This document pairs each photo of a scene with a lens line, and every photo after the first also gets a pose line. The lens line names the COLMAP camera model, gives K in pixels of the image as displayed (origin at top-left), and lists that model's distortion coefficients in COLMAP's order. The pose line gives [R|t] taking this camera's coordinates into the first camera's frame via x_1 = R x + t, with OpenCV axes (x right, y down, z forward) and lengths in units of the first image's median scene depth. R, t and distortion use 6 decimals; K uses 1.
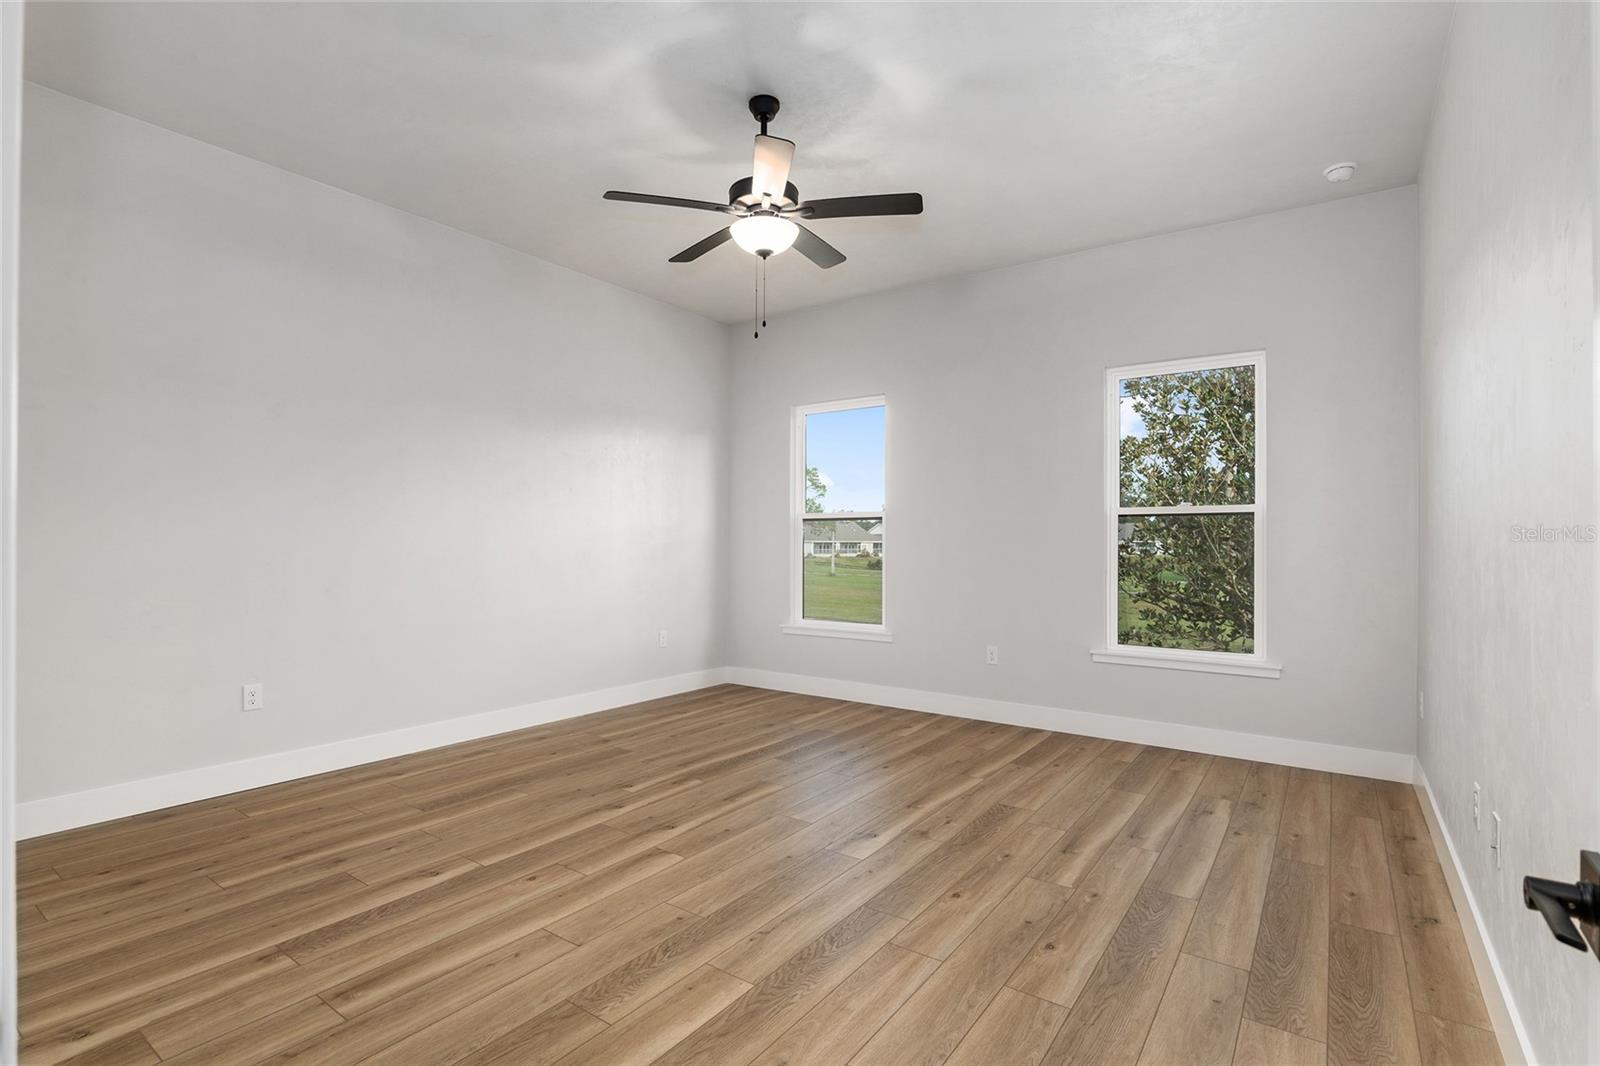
lens RADIAL K [[761.2, 0, 799.0], [0, 761.2, 540.1], [0, 0, 1]] dist [-0.020696, 0.005719]
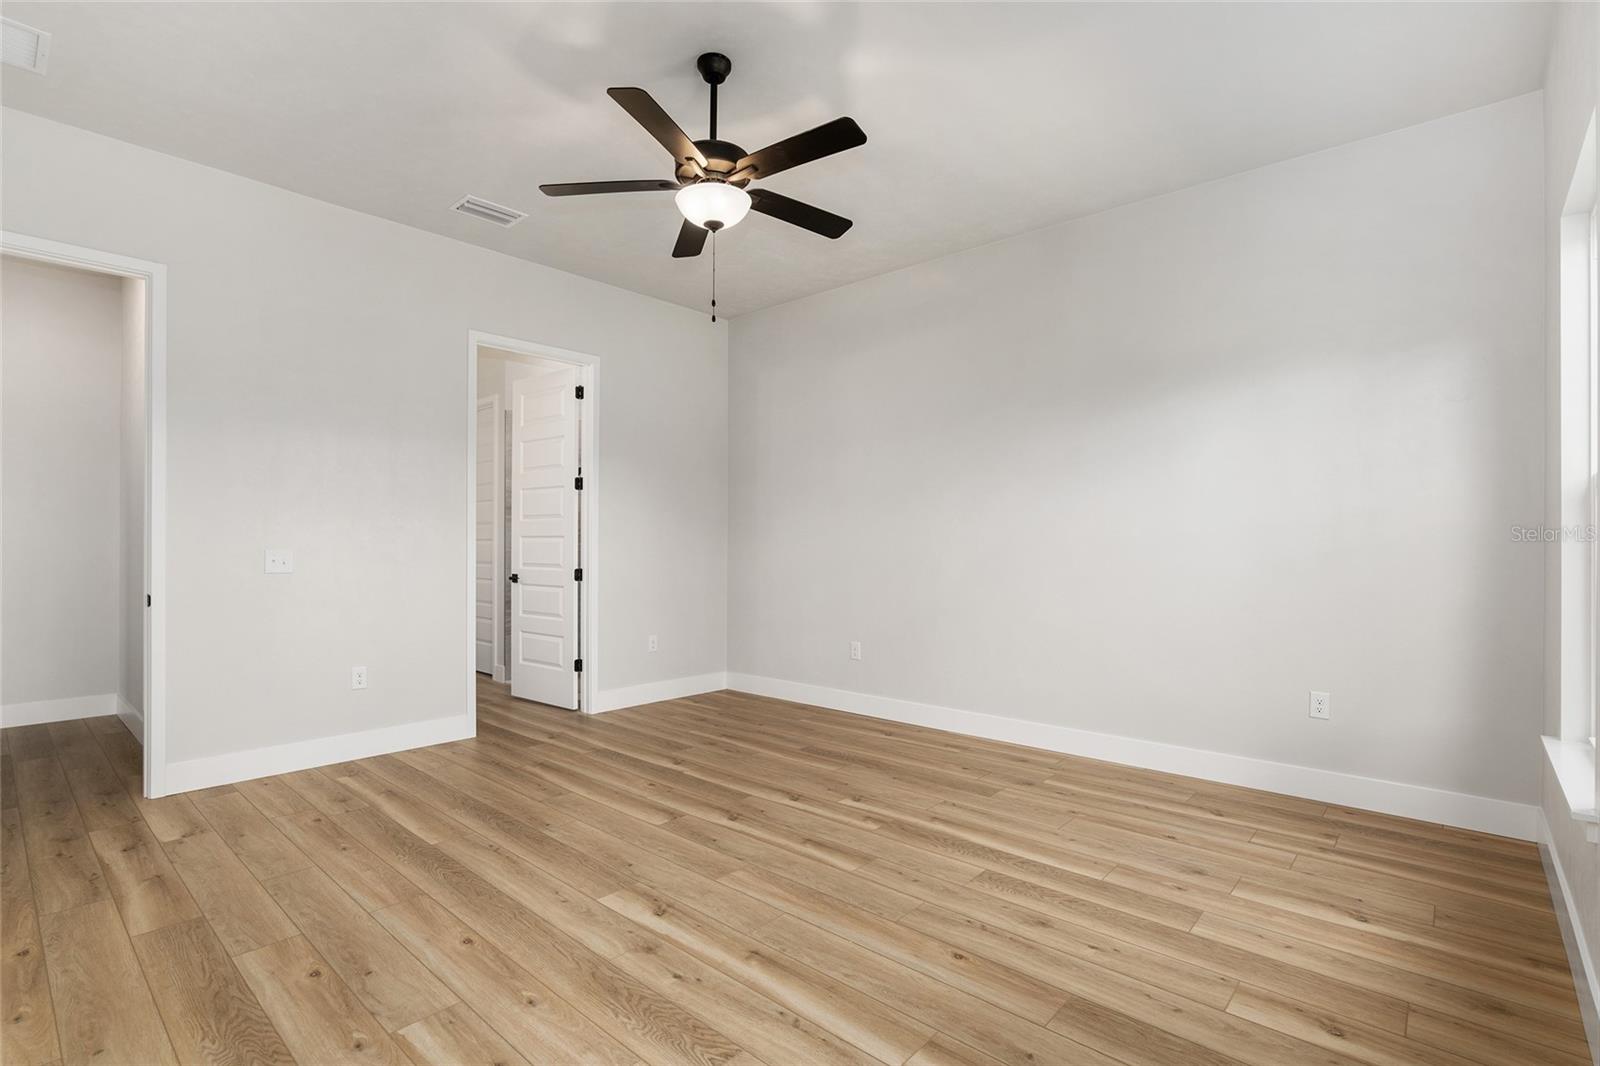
lens RADIAL K [[761.2, 0, 799.0], [0, 761.2, 540.1], [0, 0, 1]] dist [-0.020696, 0.005719]
pose [[-0.115921, -0.008070, -0.993226, 0.759730], [-0.000266, 0.999967, -0.008094, 0.009433], [0.993258, -0.000674, -0.115920, 1.090108]]
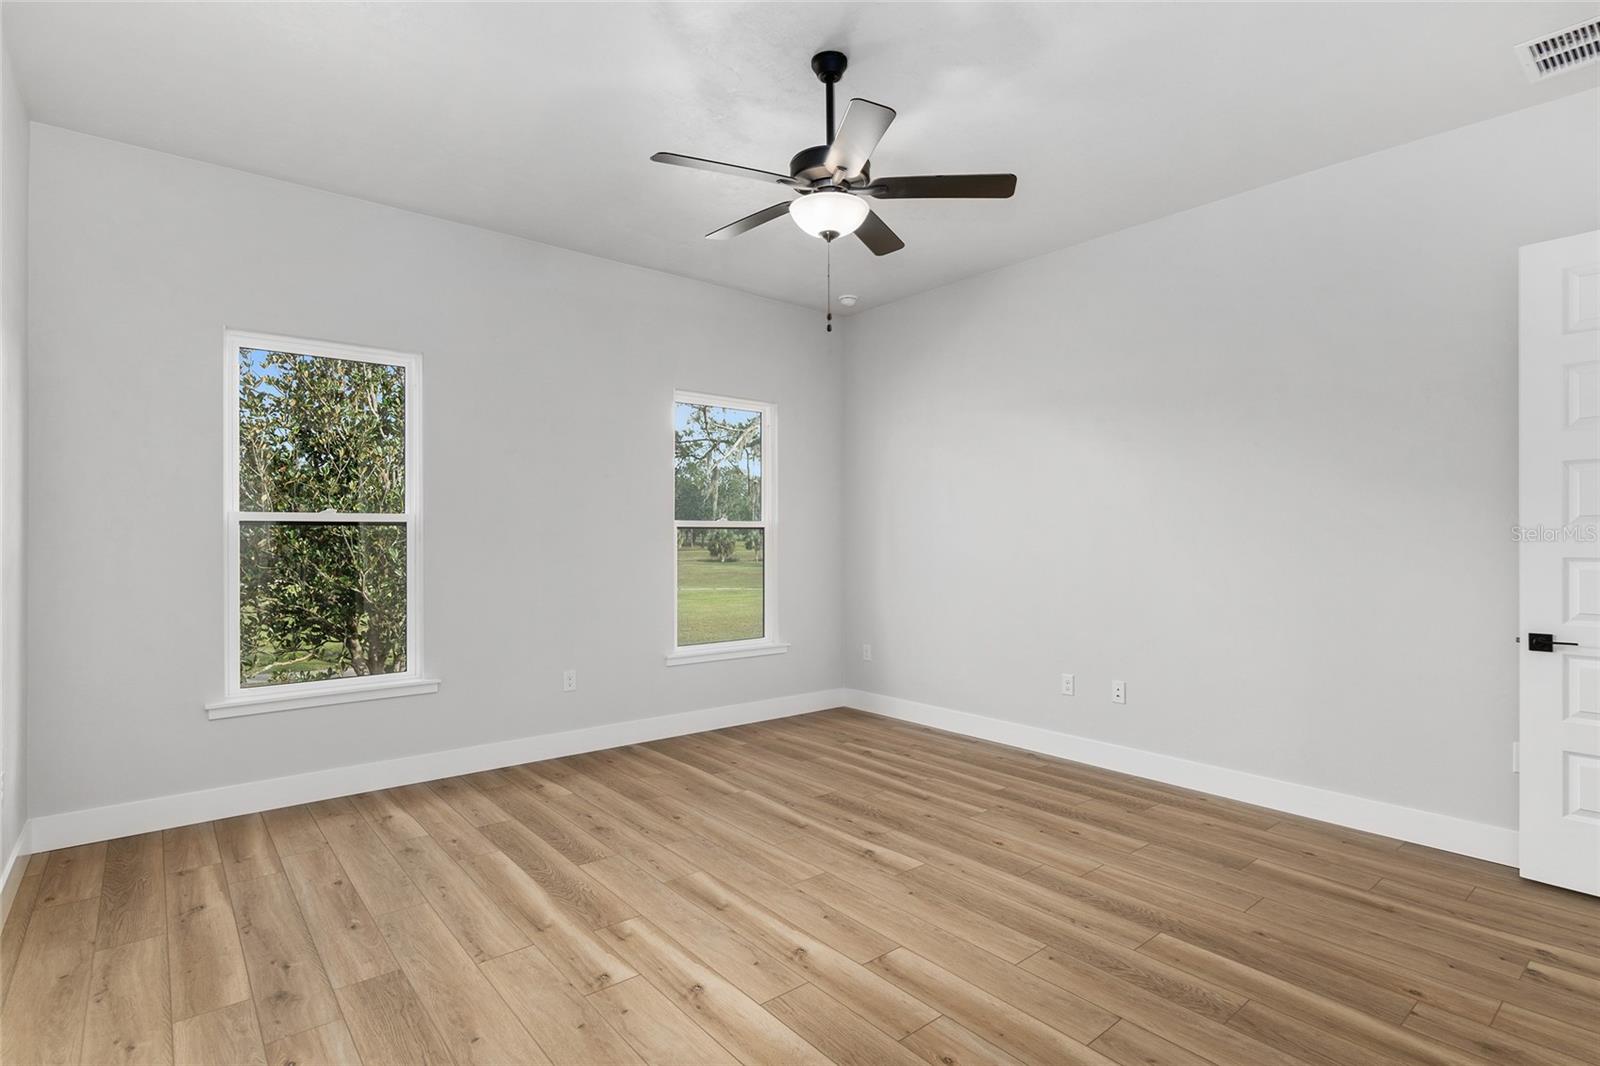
lens RADIAL K [[795.5, 0, 815.3], [0, 795.5, 532.4], [0, 0, 1]] dist [-0.003634, 0.000176]
pose [[0.243796, 0.002085, 0.969824, -0.836629], [-0.002516, 0.999996, -0.001517, -0.029856], [-0.969823, -0.002070, 0.243801, 0.717975]]
